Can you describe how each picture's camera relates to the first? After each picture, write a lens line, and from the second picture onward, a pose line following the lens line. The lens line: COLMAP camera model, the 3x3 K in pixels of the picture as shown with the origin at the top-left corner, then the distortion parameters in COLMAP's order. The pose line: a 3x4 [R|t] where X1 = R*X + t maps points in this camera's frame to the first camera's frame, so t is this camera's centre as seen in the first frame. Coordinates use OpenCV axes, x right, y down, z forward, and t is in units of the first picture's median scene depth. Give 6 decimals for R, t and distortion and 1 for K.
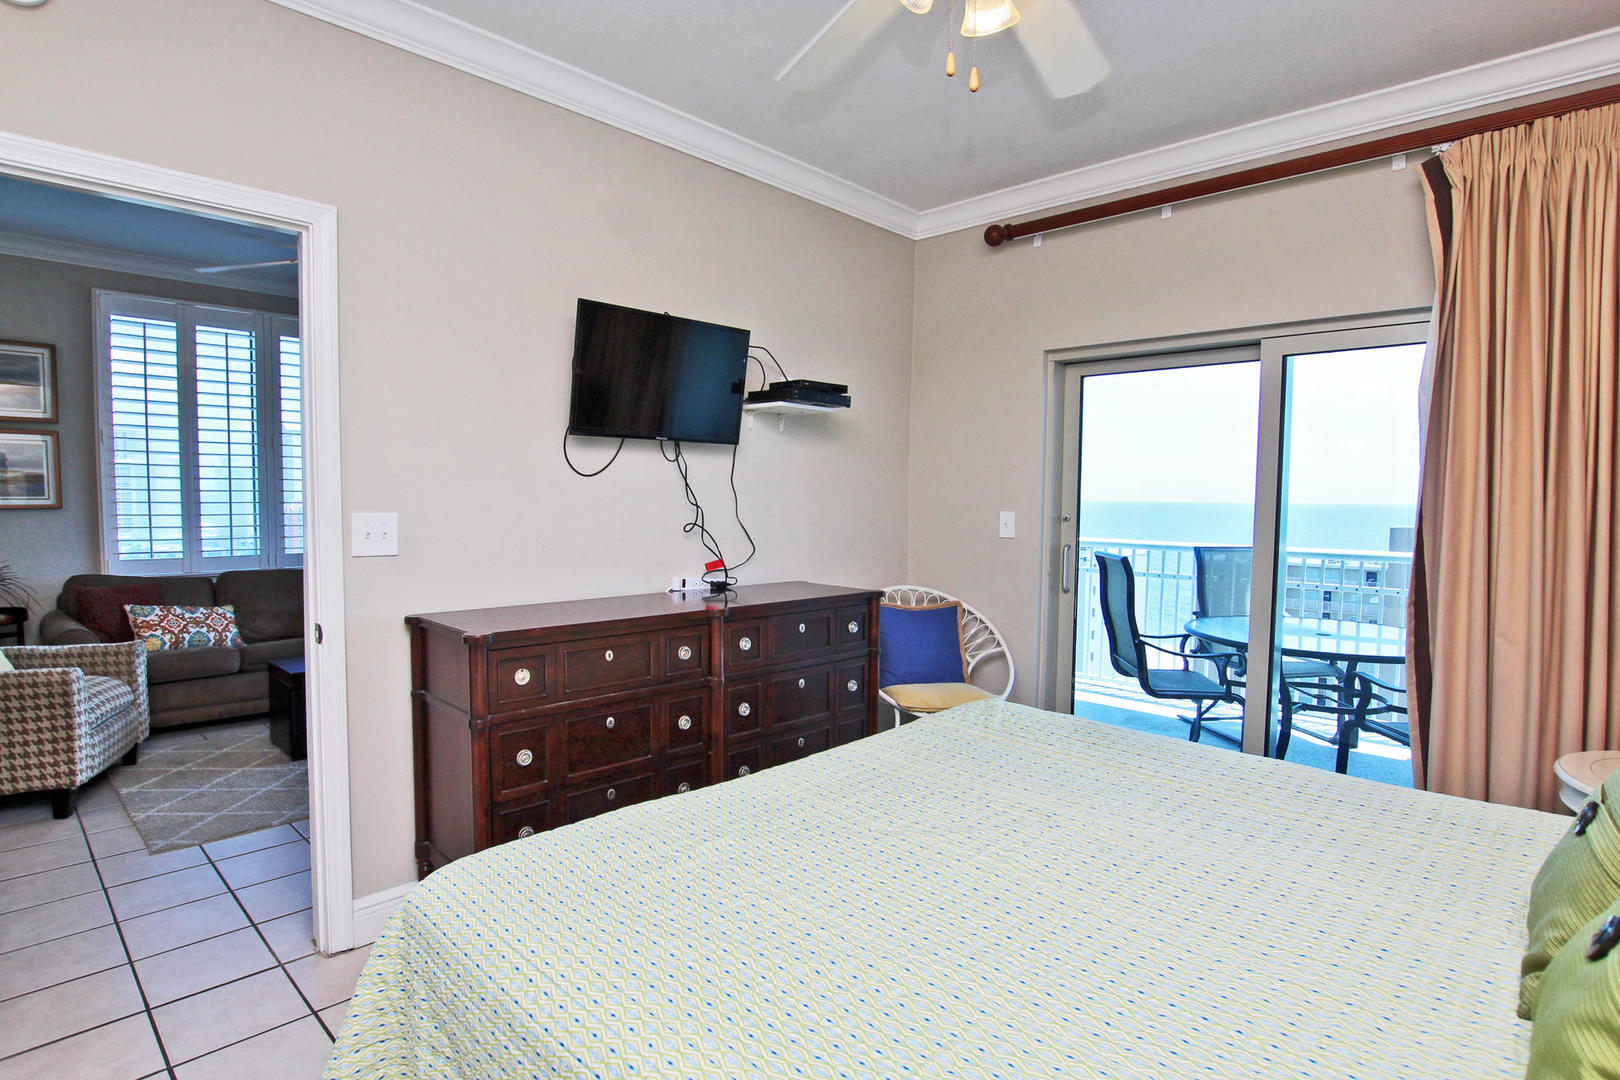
lens RADIAL K [[848.3, 0, 817.7], [0, 848.3, 532.2], [0, 0, 1]] dist [-0.004085, -0.001829]
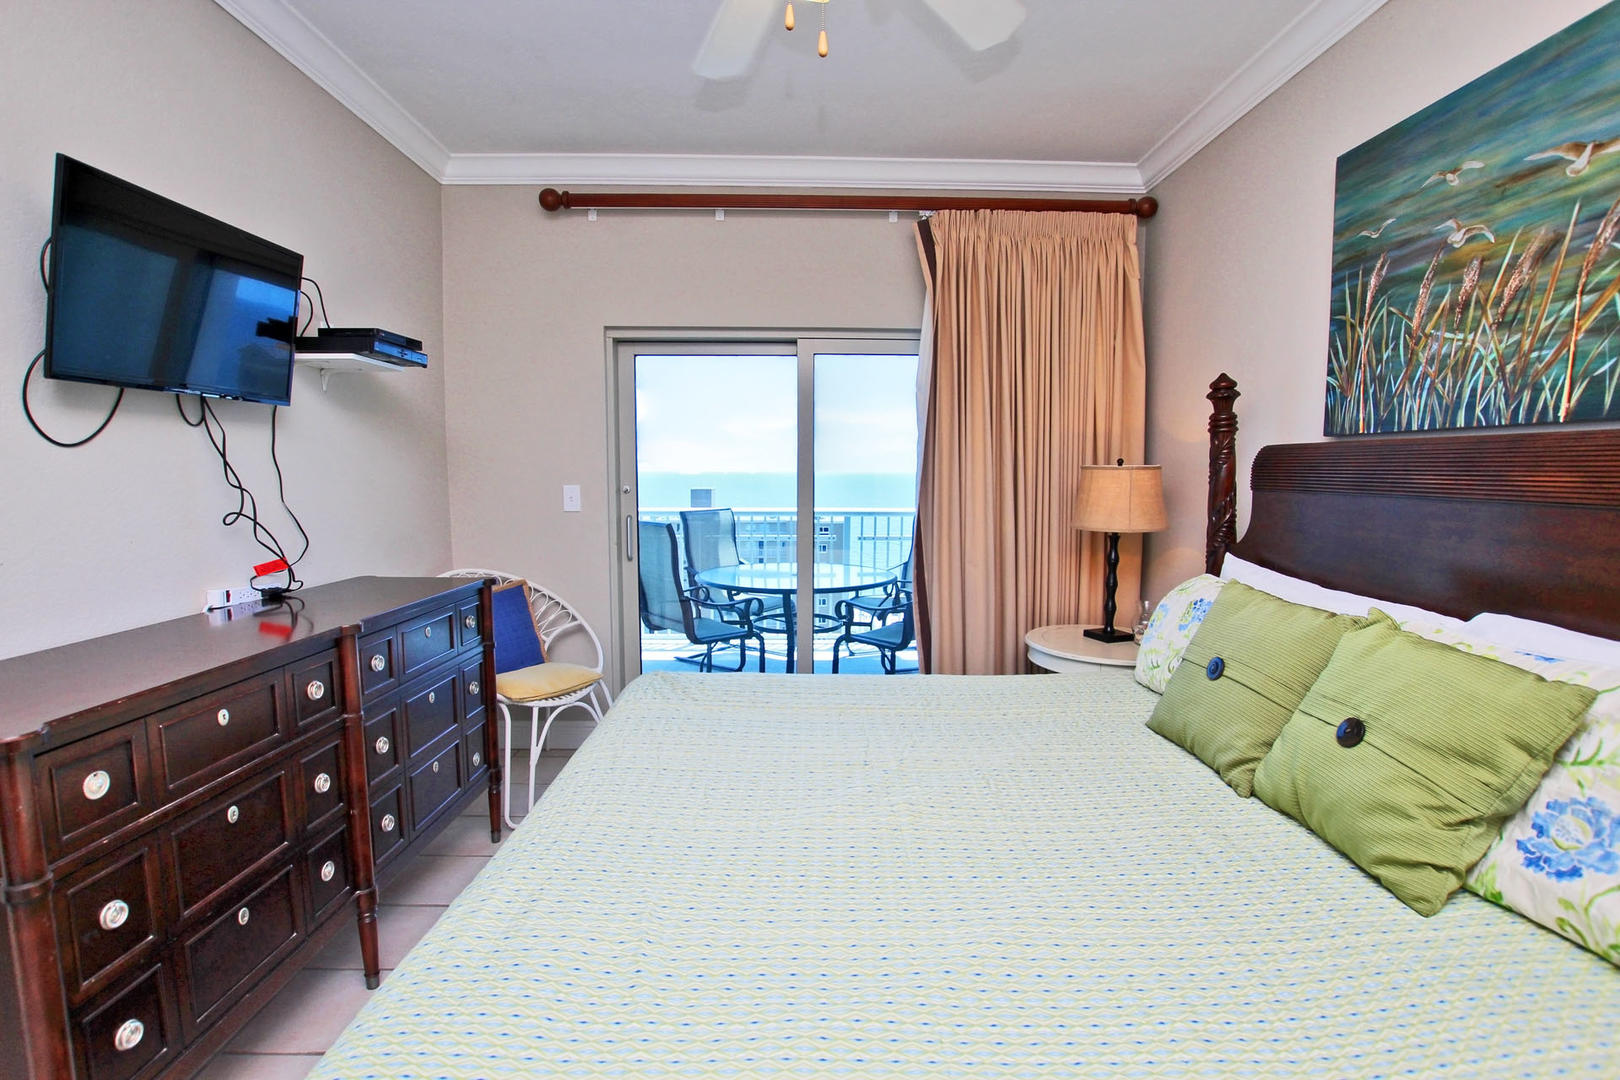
lens RADIAL K [[760.7, 0, 808.6], [0, 760.7, 534.4], [0, 0, 1]] dist [-0.021077, 0.002284]
pose [[0.714385, -0.069403, 0.696303, -0.242745], [0.037083, 0.997426, 0.061371, -0.012899], [-0.698770, -0.018022, 0.715120, 0.197478]]
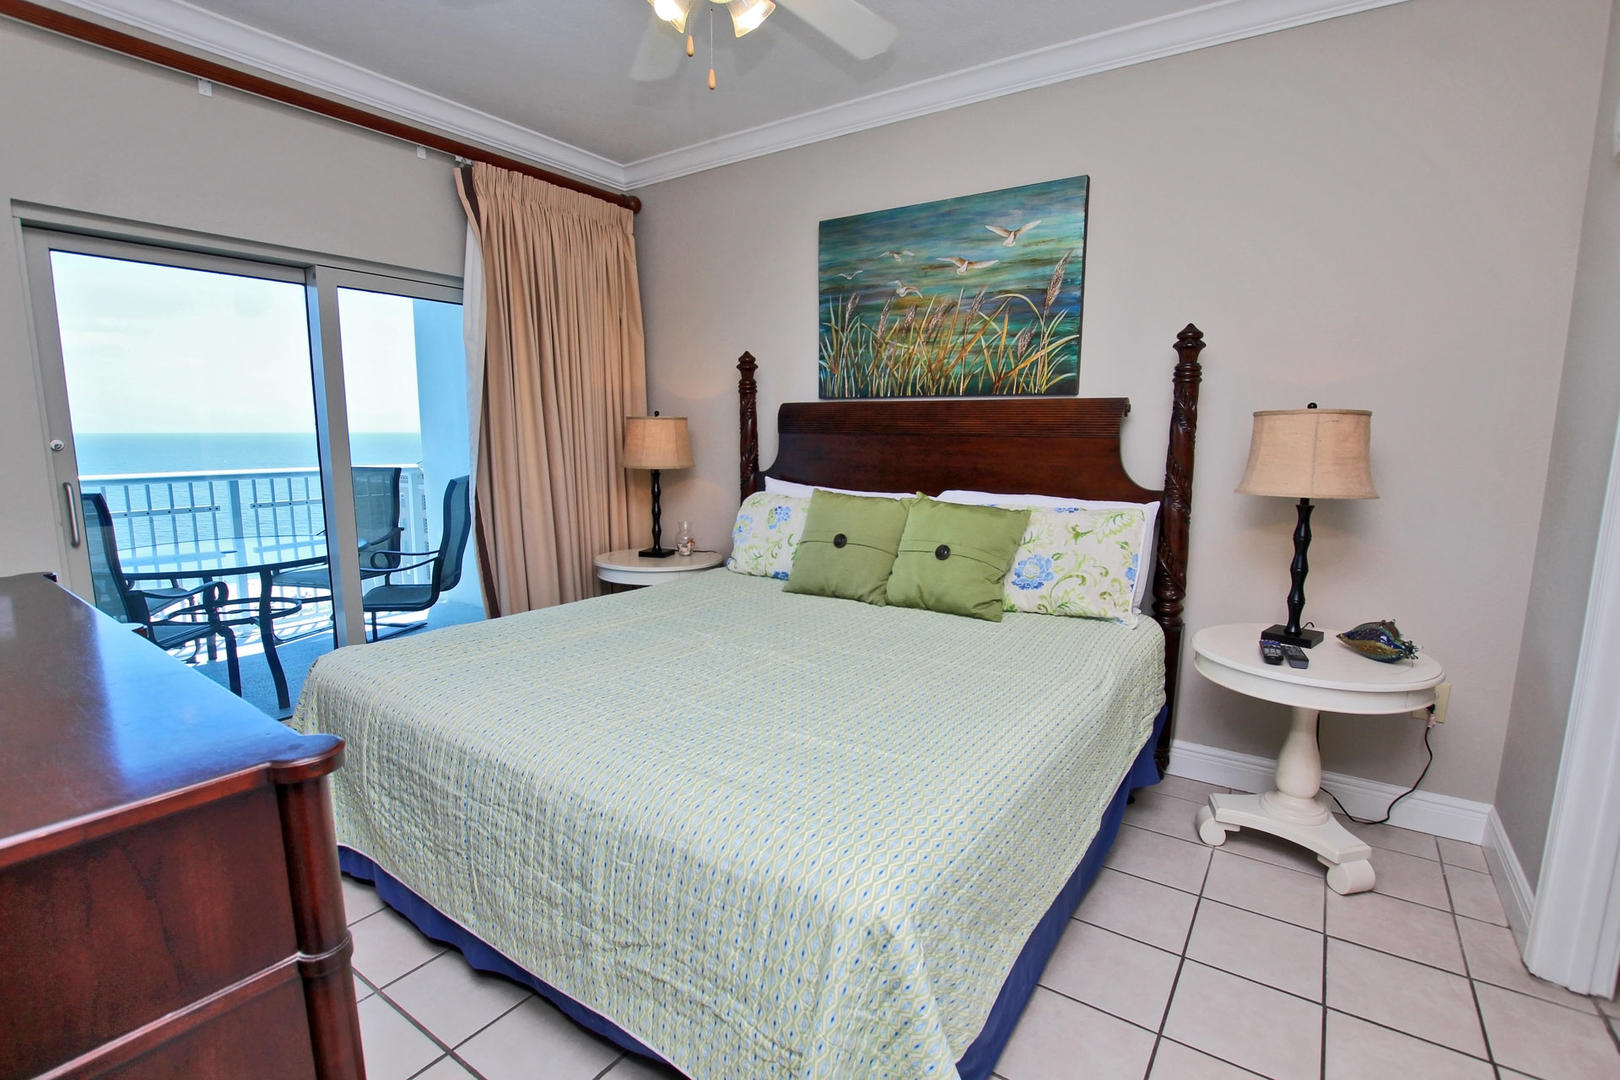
lens RADIAL K [[760.7, 0, 801.9], [0, 760.7, 541.0], [0, 0, 1]] dist [-0.021077, 0.002284]
pose [[-0.169671, -0.161272, 0.972216, -0.526720], [0.041603, 0.984468, 0.170565, -0.027237], [-0.984622, 0.069387, -0.160326, 0.574897]]
